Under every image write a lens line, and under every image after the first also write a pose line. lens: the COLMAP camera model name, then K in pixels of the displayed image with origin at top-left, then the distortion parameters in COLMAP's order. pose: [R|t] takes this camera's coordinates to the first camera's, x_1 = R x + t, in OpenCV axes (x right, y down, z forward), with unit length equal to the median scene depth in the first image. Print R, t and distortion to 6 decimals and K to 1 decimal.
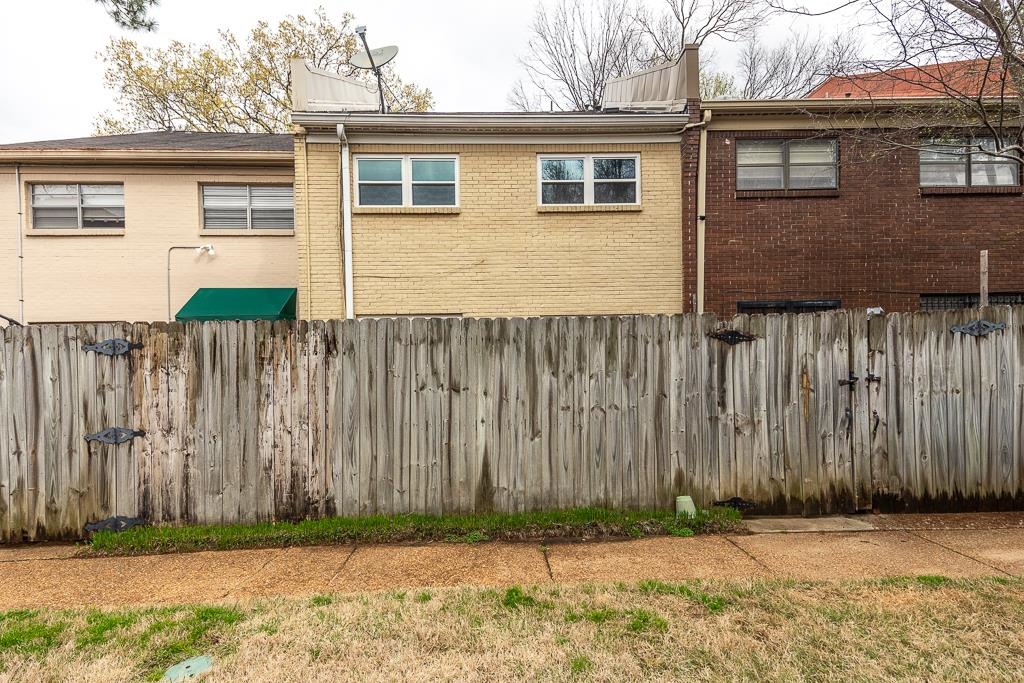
lens RADIAL K [[493.9, 0, 513.2], [0, 493.9, 350.2], [0, 0, 1]] dist [0.046666, -0.013617]
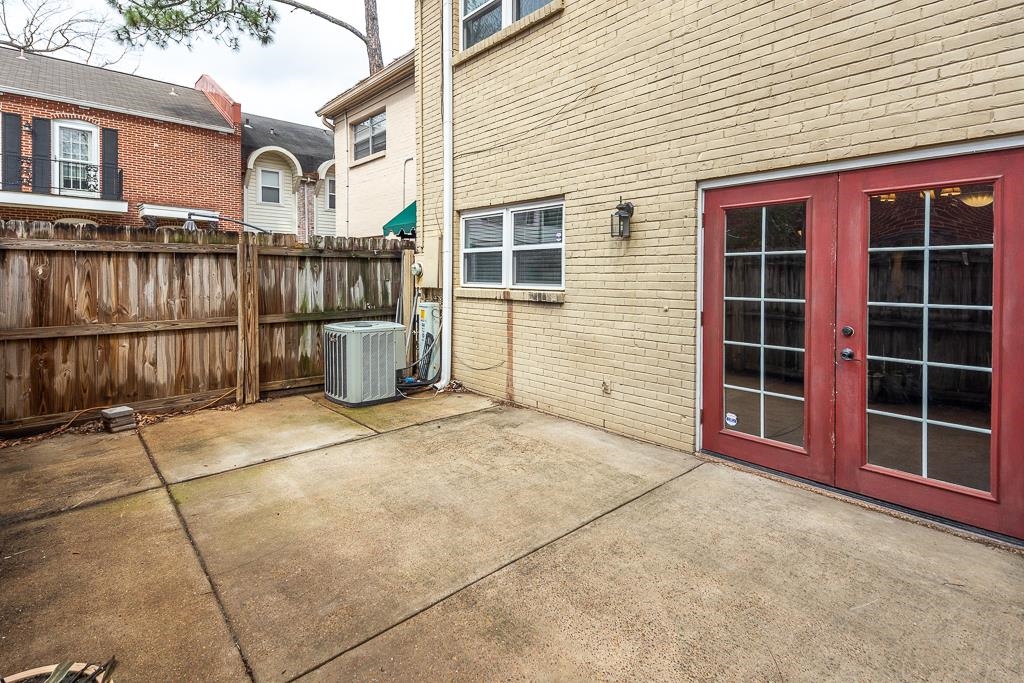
lens RADIAL K [[493.9, 0, 541.8], [0, 493.9, 281.7], [0, 0, 1]] dist [0.046666, -0.013617]
pose [[0.656386, 0.035532, -0.753588, 0.585692], [-0.022041, 0.999367, 0.027922, 0.013972], [0.754103, -0.001718, 0.656754, 1.227612]]
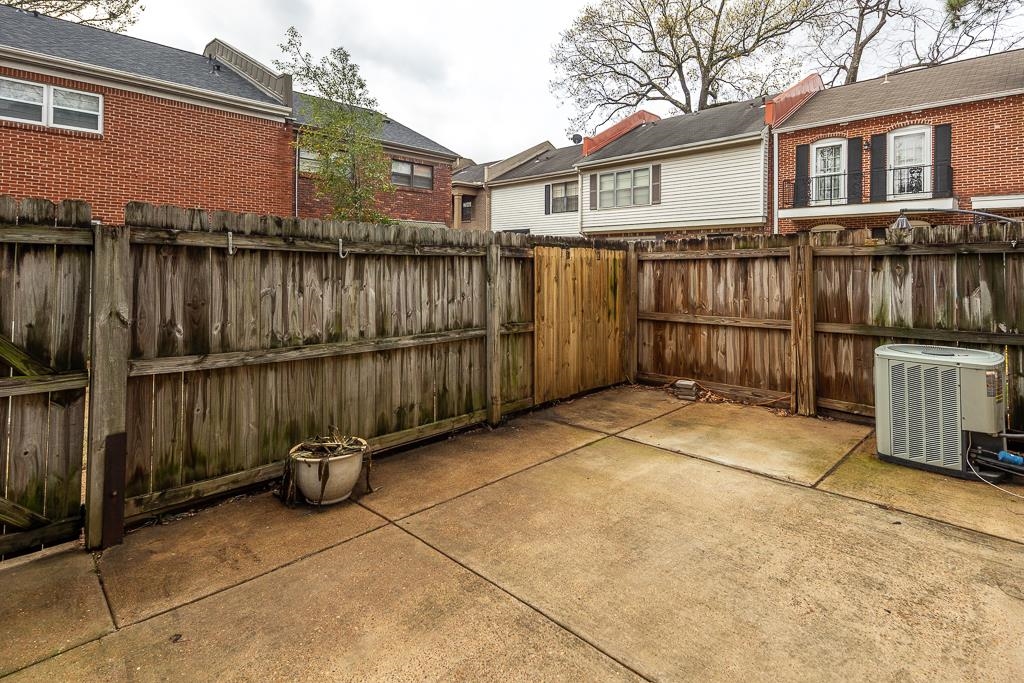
lens RADIAL K [[518.8, 0, 501.4], [0, 518.8, 263.3], [0, 0, 1]] dist [0.043103, -0.006114]
pose [[-0.732811, 0.010586, -0.680350, 0.533571], [0.010320, 0.999937, 0.004442, 0.001511], [0.680354, -0.003766, -0.732874, 1.862848]]
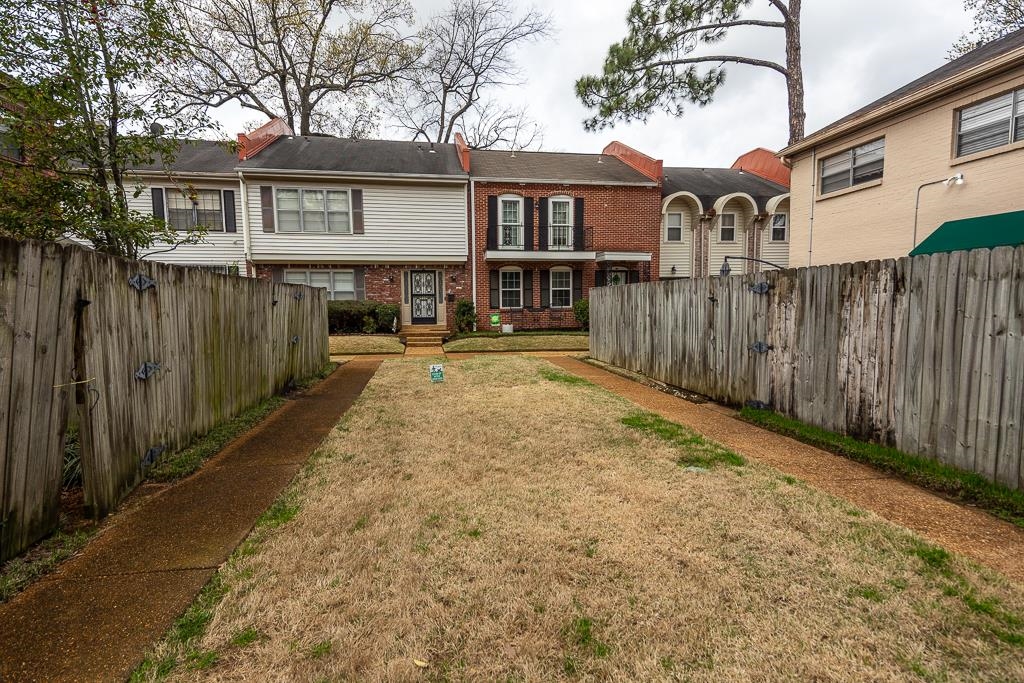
lens RADIAL K [[493.9, 0, 514.2], [0, 493.9, 335.9], [0, 0, 1]] dist [0.046666, -0.013617]
pose [[0.138823, 0.083995, -0.986749, 0.553280], [0.013305, 0.996148, 0.086667, -0.002200], [0.990228, -0.025160, 0.137170, 0.078220]]
